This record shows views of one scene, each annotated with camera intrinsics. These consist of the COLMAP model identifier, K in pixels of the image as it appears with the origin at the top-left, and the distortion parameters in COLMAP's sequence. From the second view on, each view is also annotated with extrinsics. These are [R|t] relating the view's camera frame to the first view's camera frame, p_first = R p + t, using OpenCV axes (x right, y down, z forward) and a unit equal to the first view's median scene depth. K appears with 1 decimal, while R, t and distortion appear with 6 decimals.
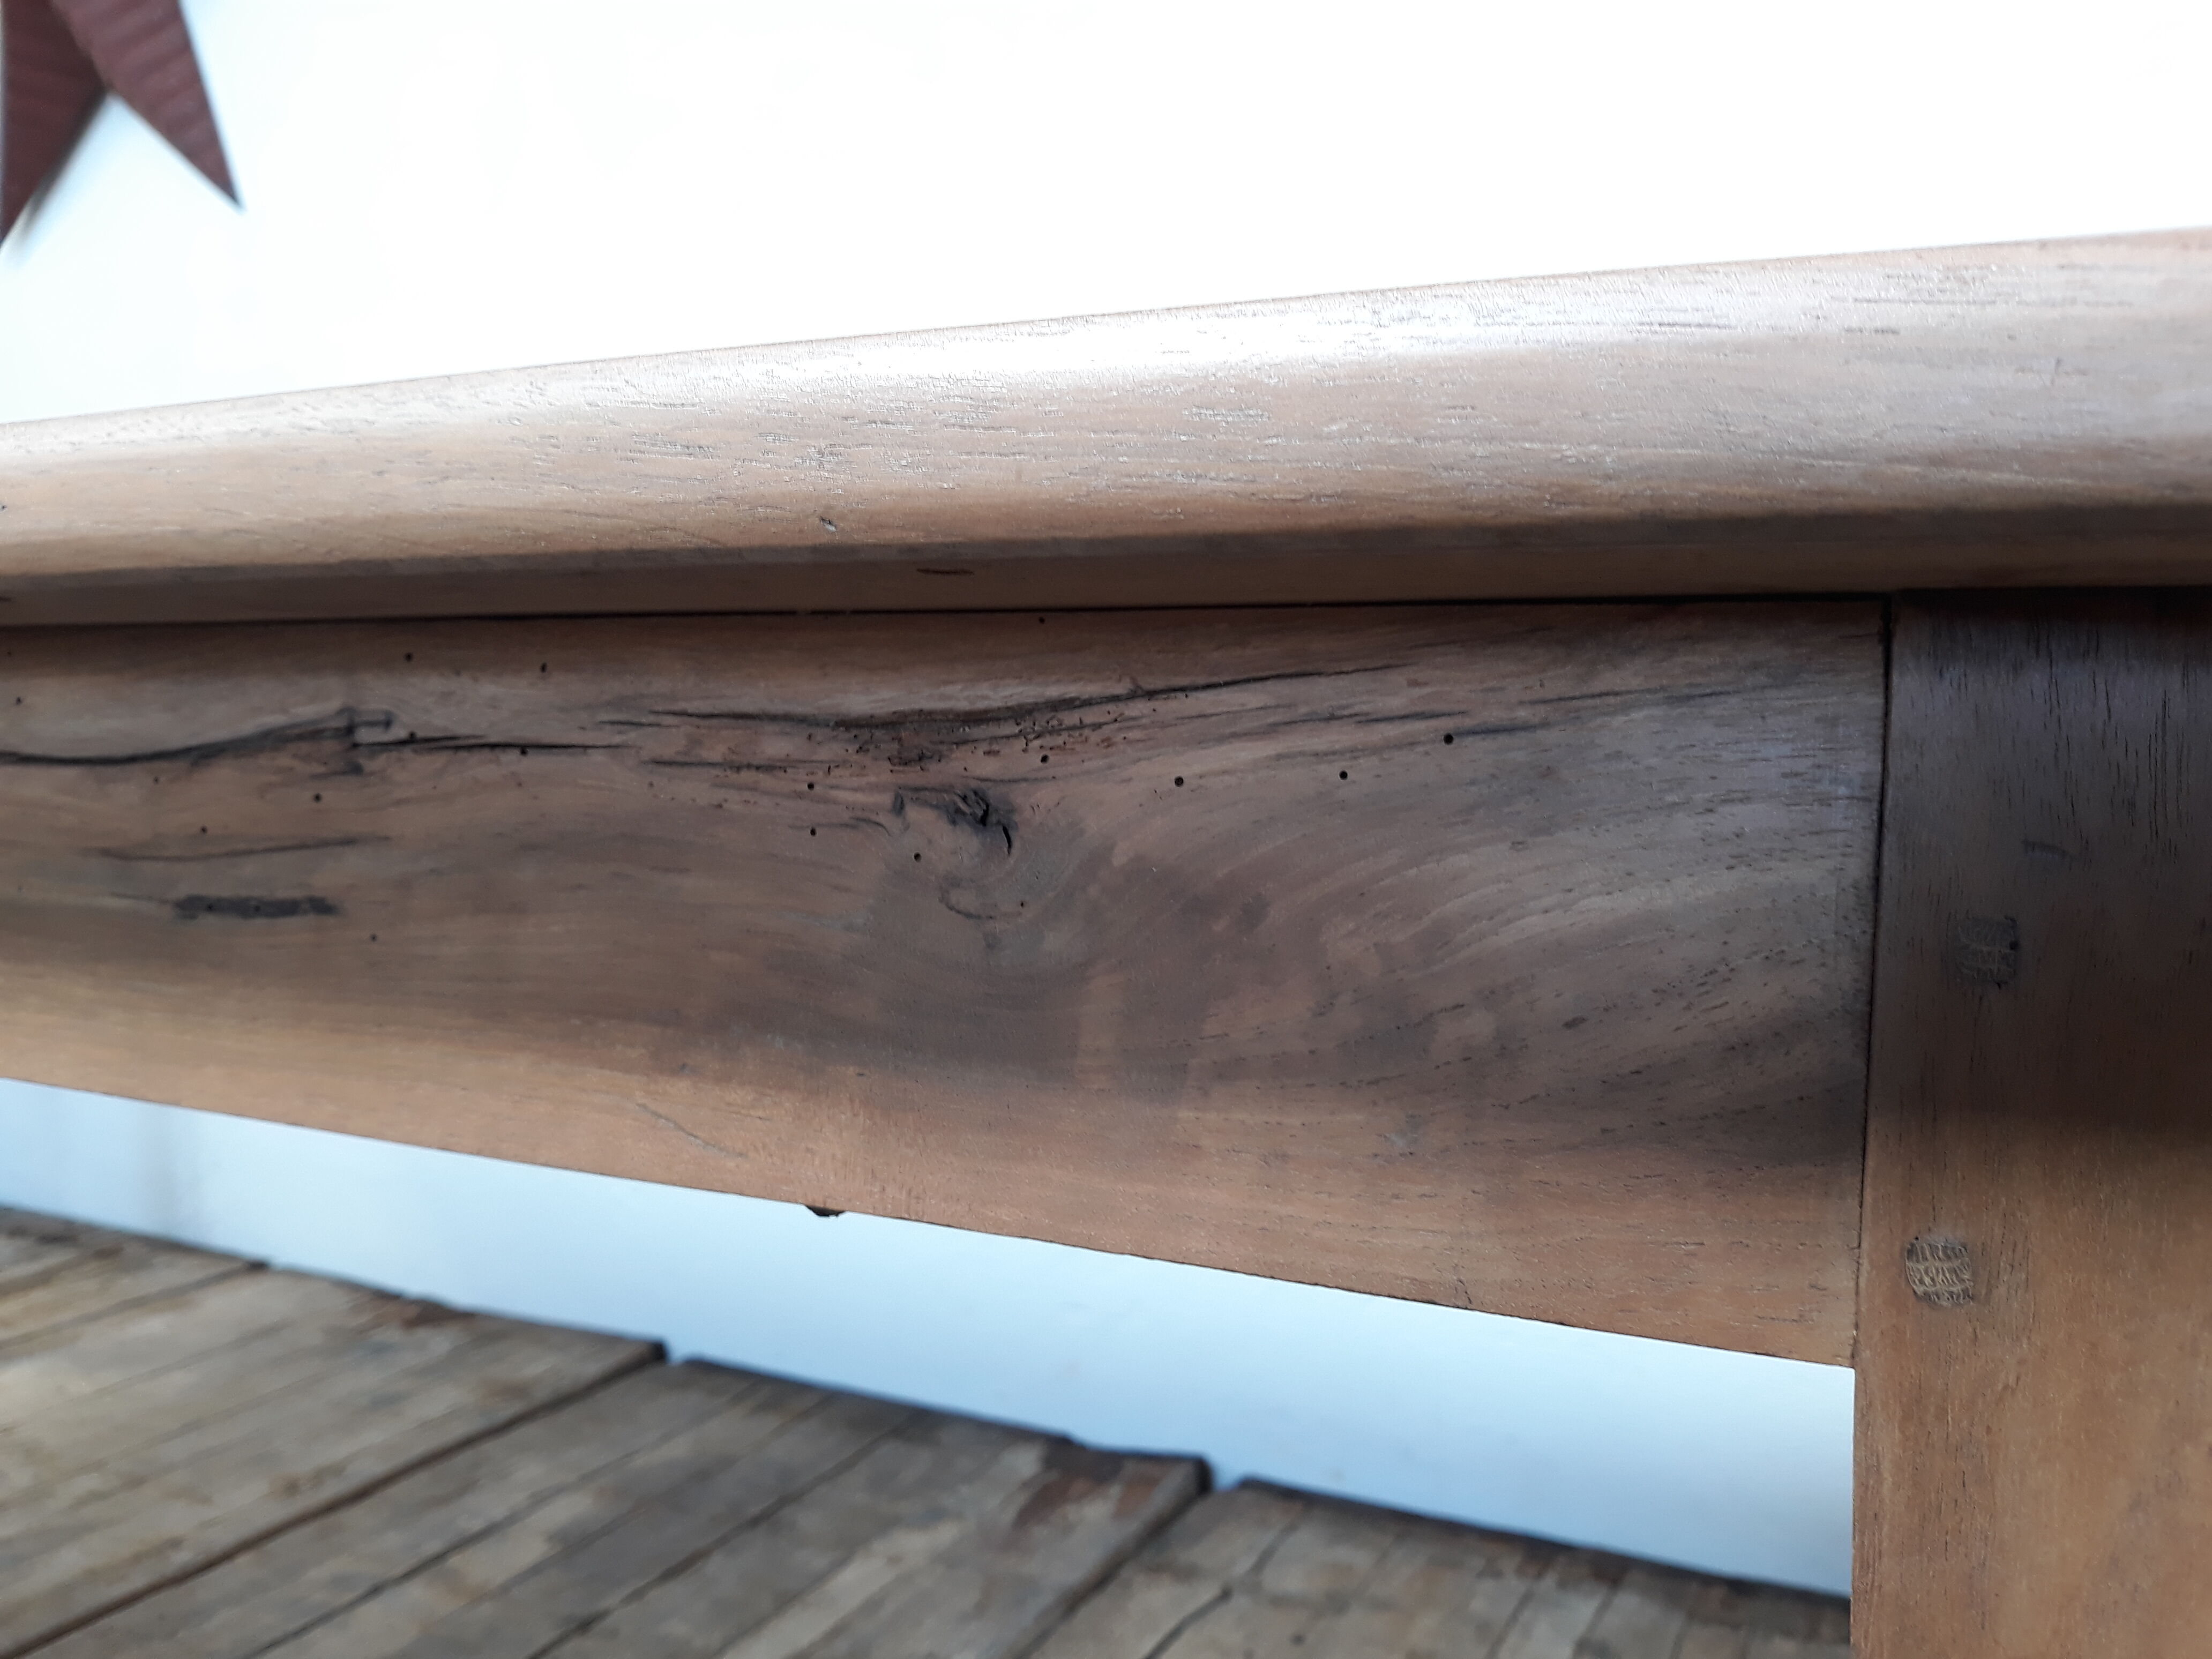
lens RADIAL K [[1906.8, 0, 1106.0], [0, 1906.8, 829.5], [0, 0, 1]] dist [-0.029721, -0.007632]
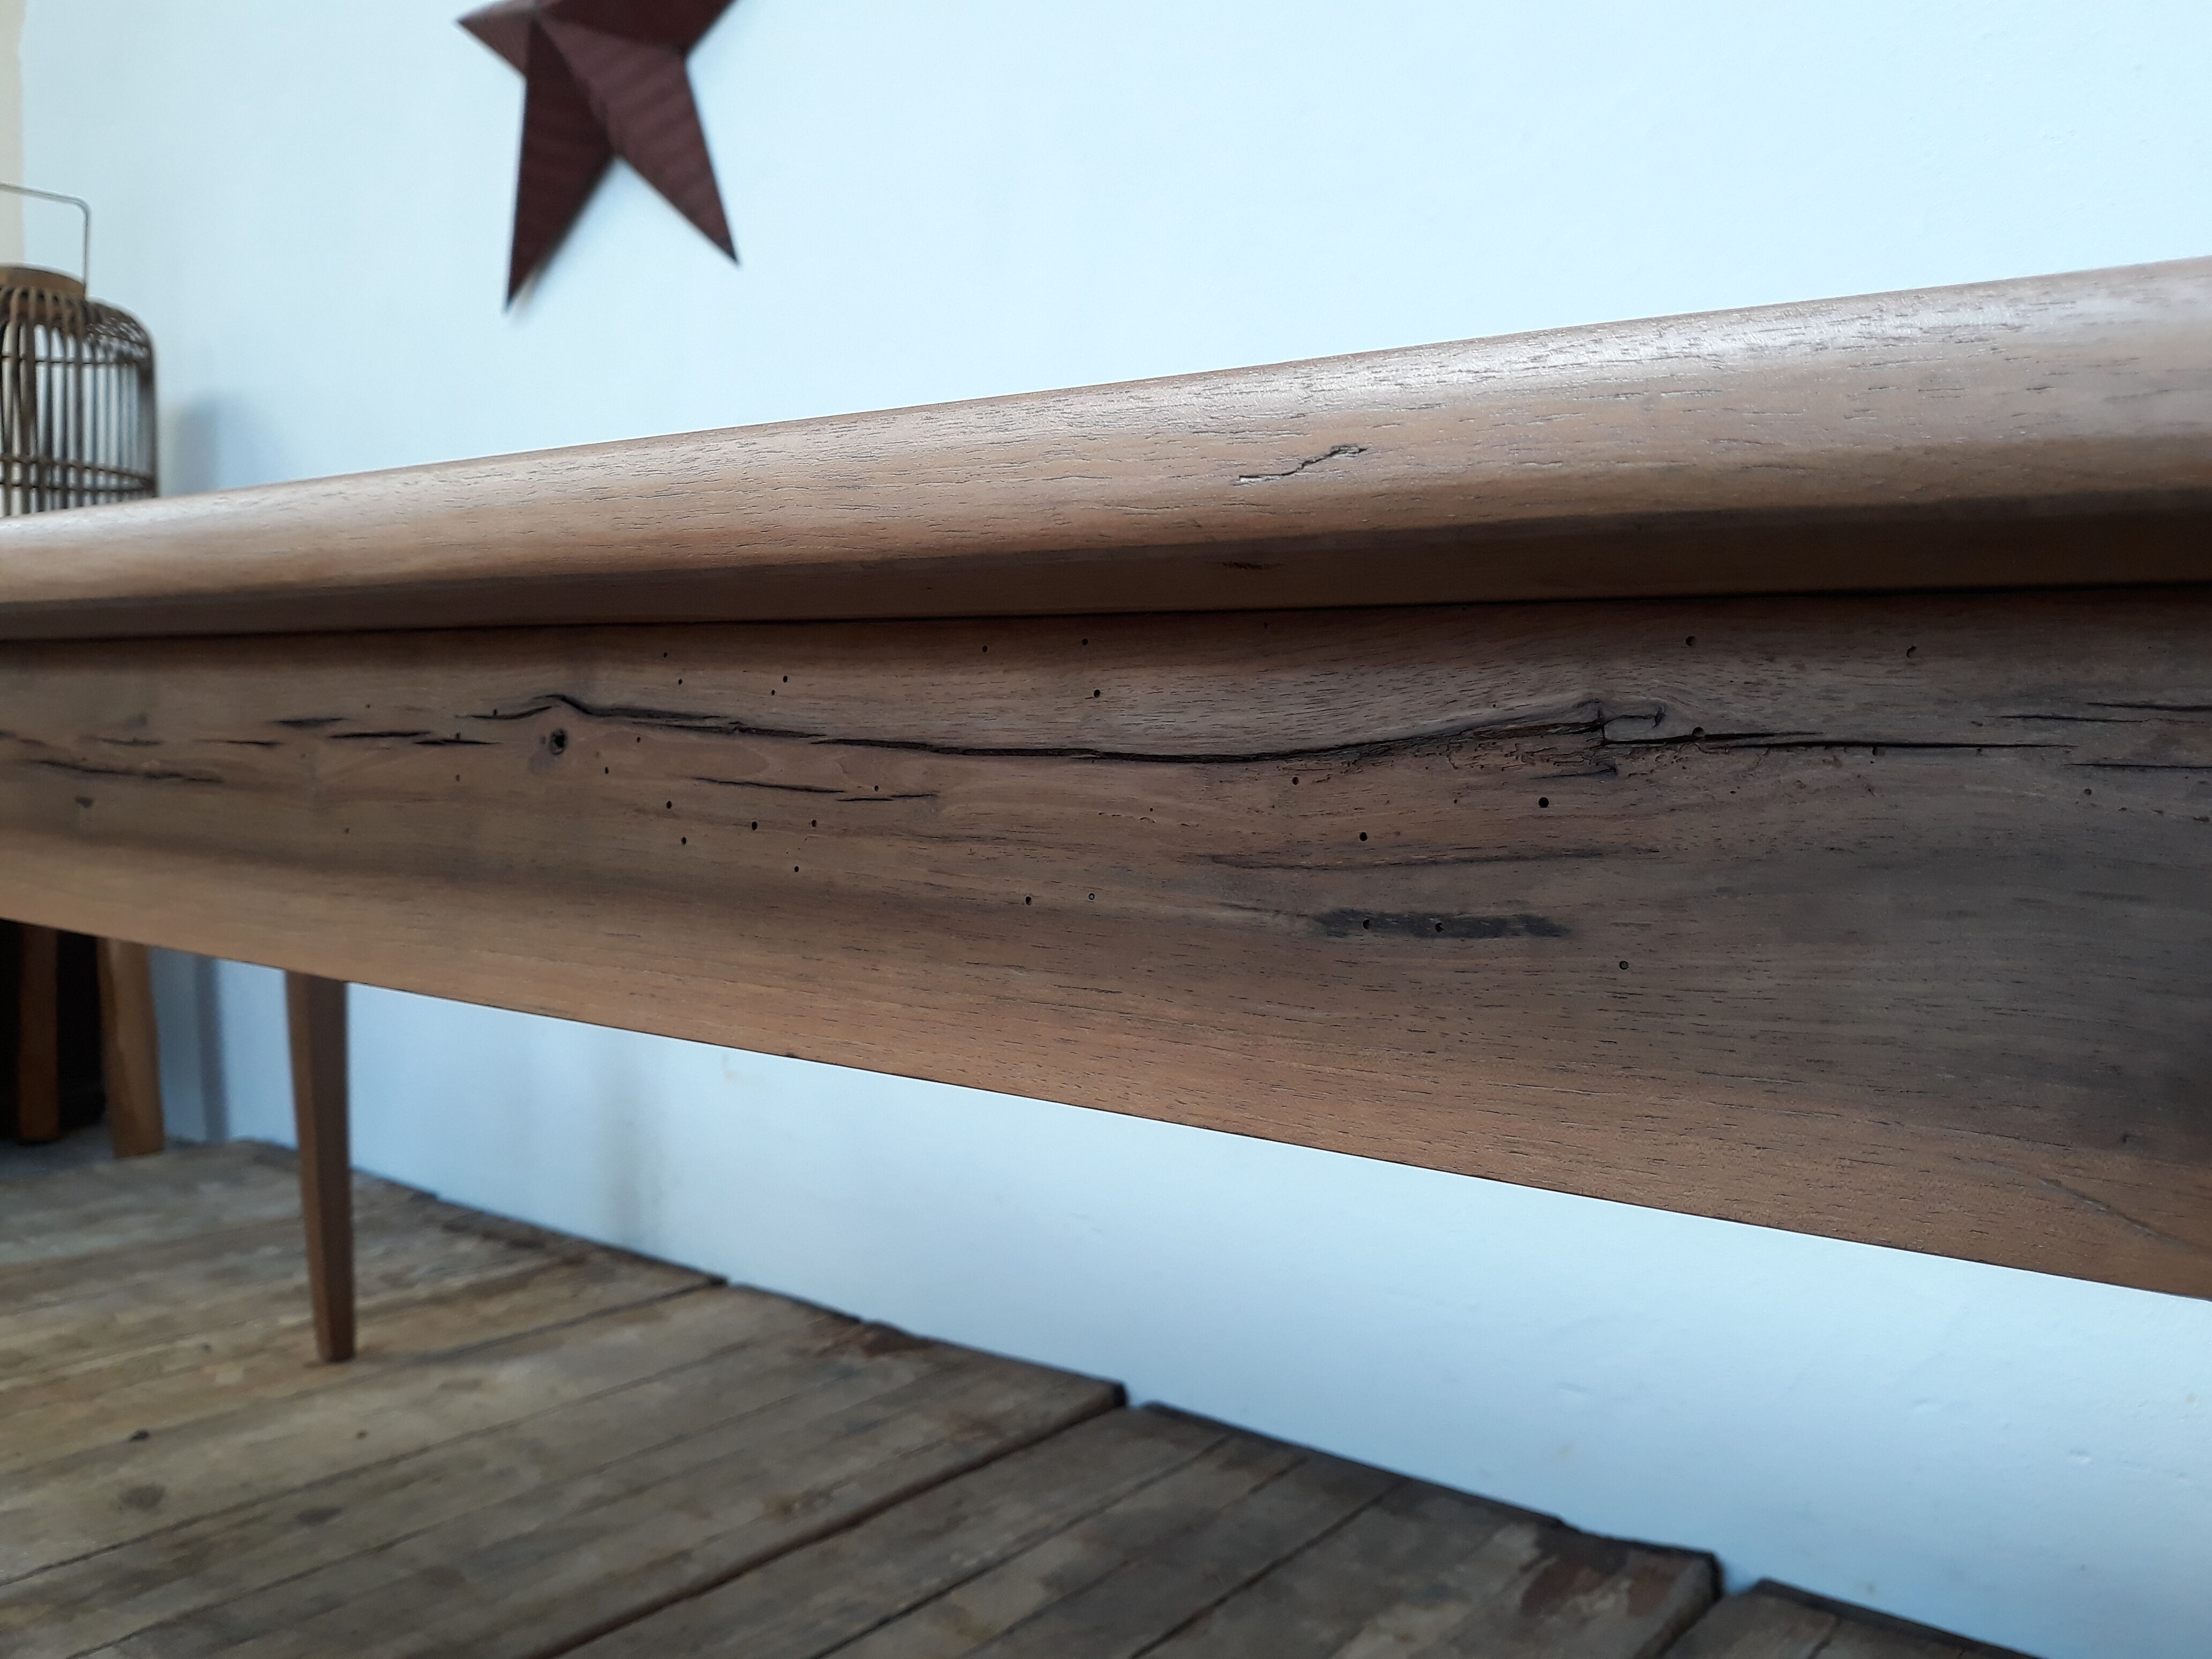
lens RADIAL K [[1871.9, 0, 1106.0], [0, 1871.9, 829.5], [0, 0, 1]] dist [-0.010487, -0.005638]
pose [[0.986655, 0.029194, -0.160186, -0.115804], [-0.033909, 0.999066, -0.026781, 0.006245], [0.159255, 0.031855, 0.986723, 0.028996]]
